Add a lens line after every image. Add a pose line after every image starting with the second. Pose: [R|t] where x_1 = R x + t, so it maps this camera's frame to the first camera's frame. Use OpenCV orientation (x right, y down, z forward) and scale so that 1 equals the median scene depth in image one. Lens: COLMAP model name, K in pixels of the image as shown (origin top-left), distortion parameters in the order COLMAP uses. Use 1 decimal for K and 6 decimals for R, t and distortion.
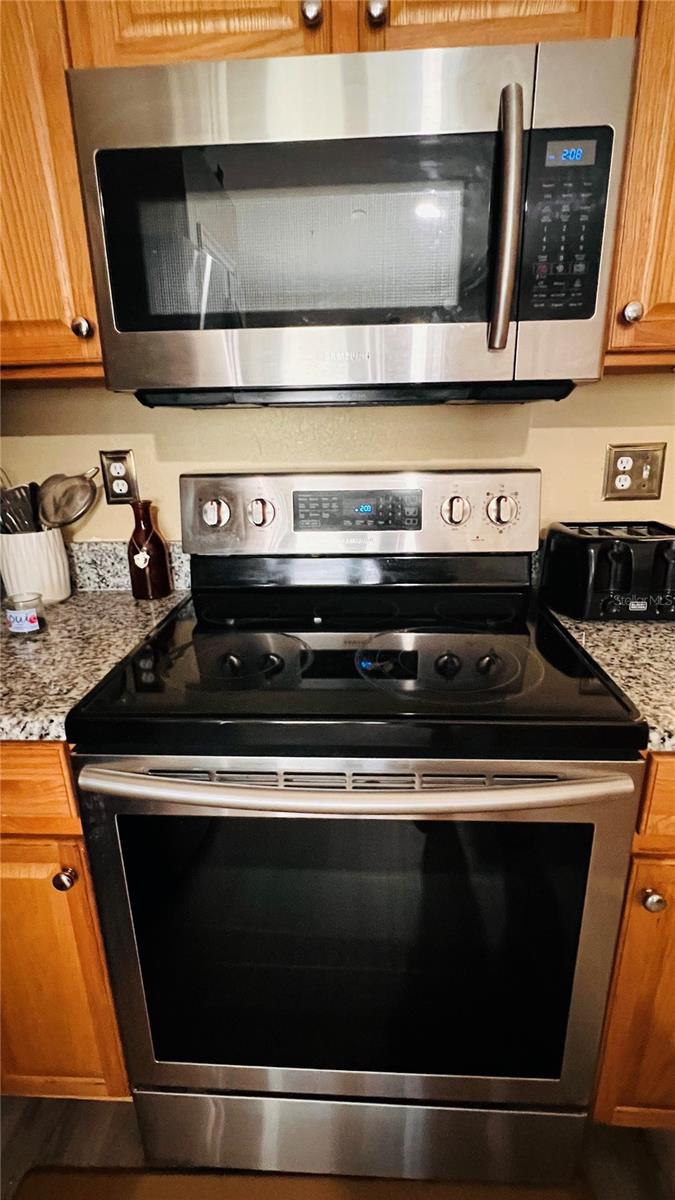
lens RADIAL K [[547.1, 0, 349.1], [0, 547.1, 596.0], [0, 0, 1]] dist [-0.004201, -0.000399]
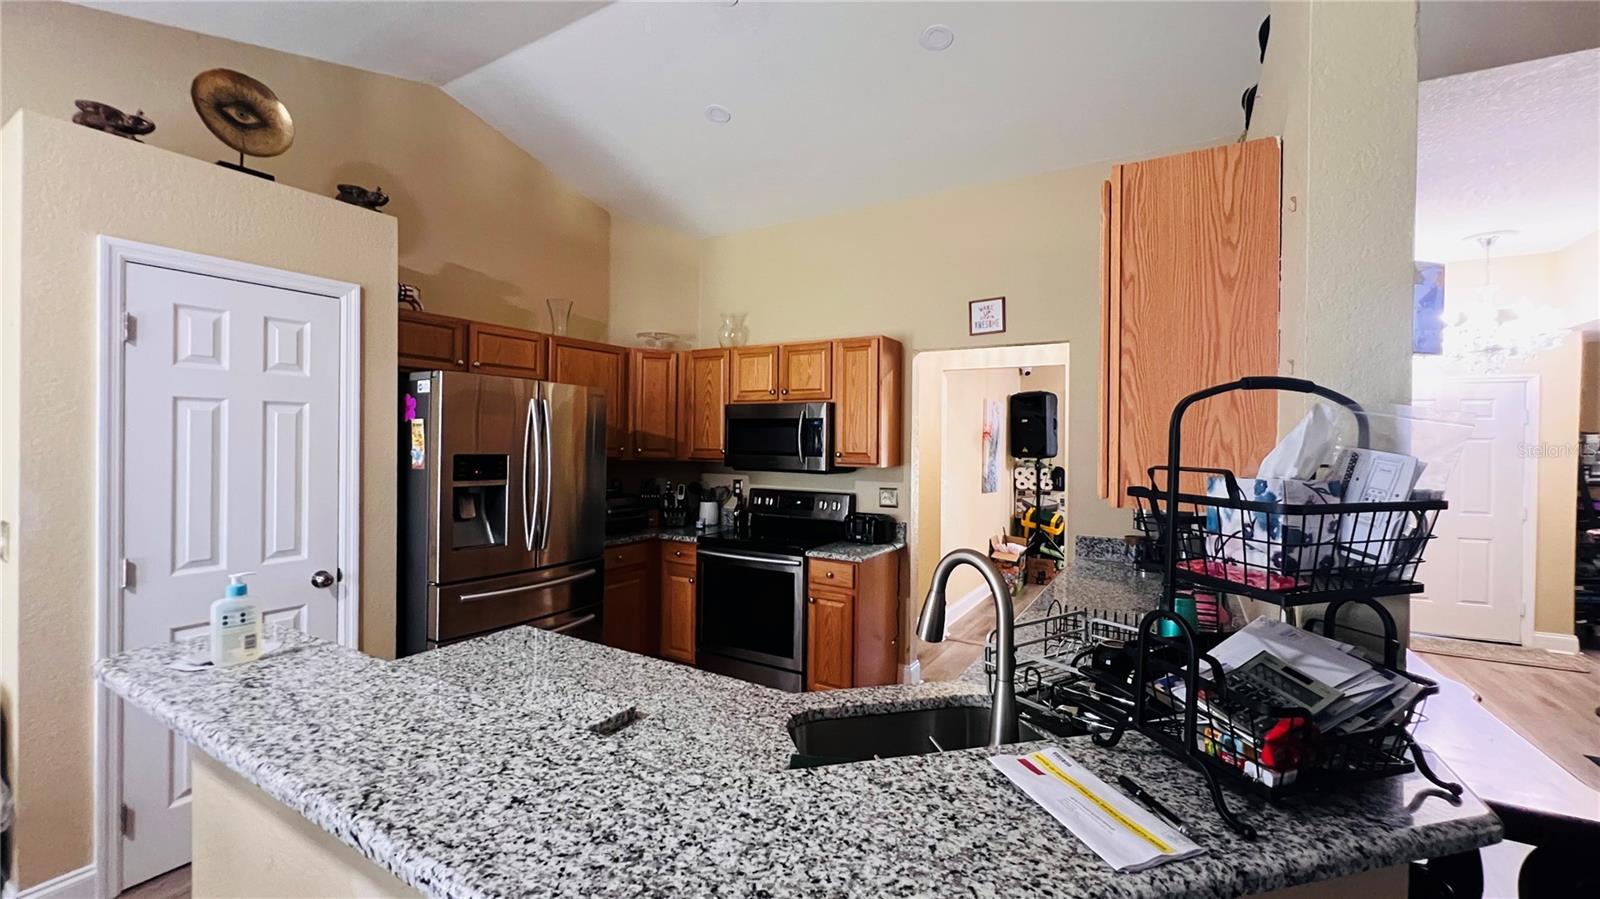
lens RADIAL K [[644.4, 0, 805.2], [0, 644.4, 445.2], [0, 0, 1]] dist [-0.002430, 0.000105]
pose [[0.885022, 0.032182, -0.464436, 1.693553], [-0.173155, 0.948792, -0.264217, 0.474088], [0.432150, 0.314257, 0.845274, -2.103797]]
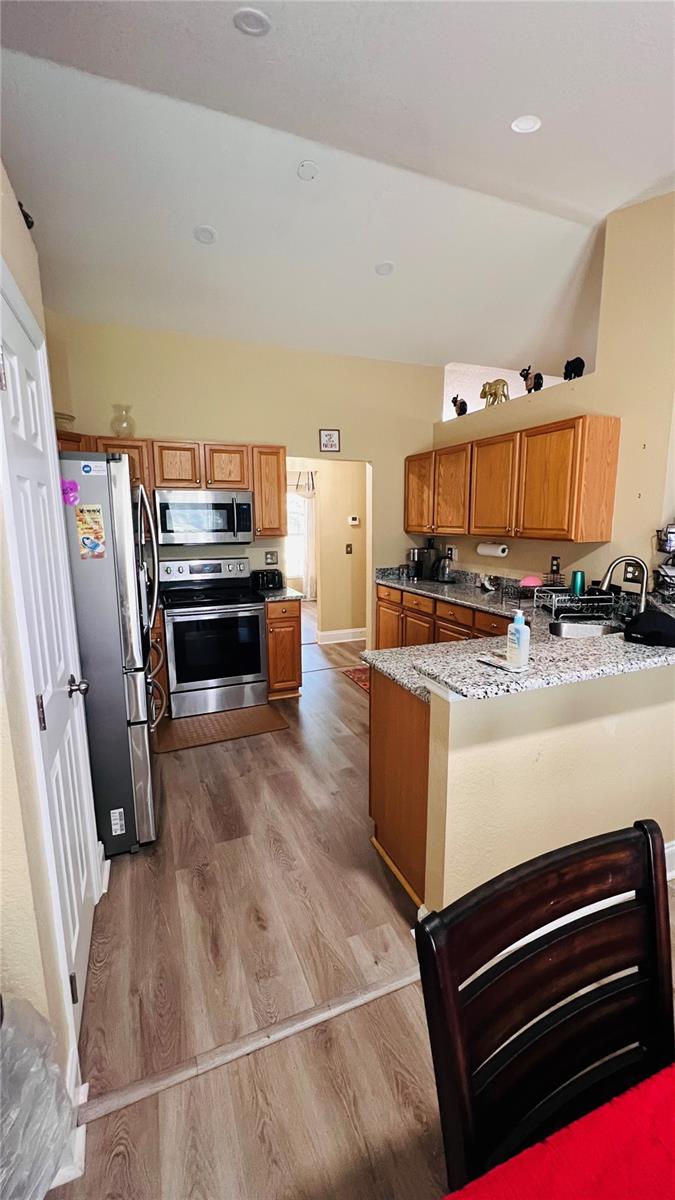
lens RADIAL K [[483.3, 0, 340.0], [0, 483.3, 602.3], [0, 0, 1]] dist [-0.002430, 0.000105]
pose [[0.904360, -0.059463, 0.422608, -0.591640], [0.122580, 0.984712, -0.123759, 0.636350], [-0.408788, 0.163726, 0.897823, -2.506771]]
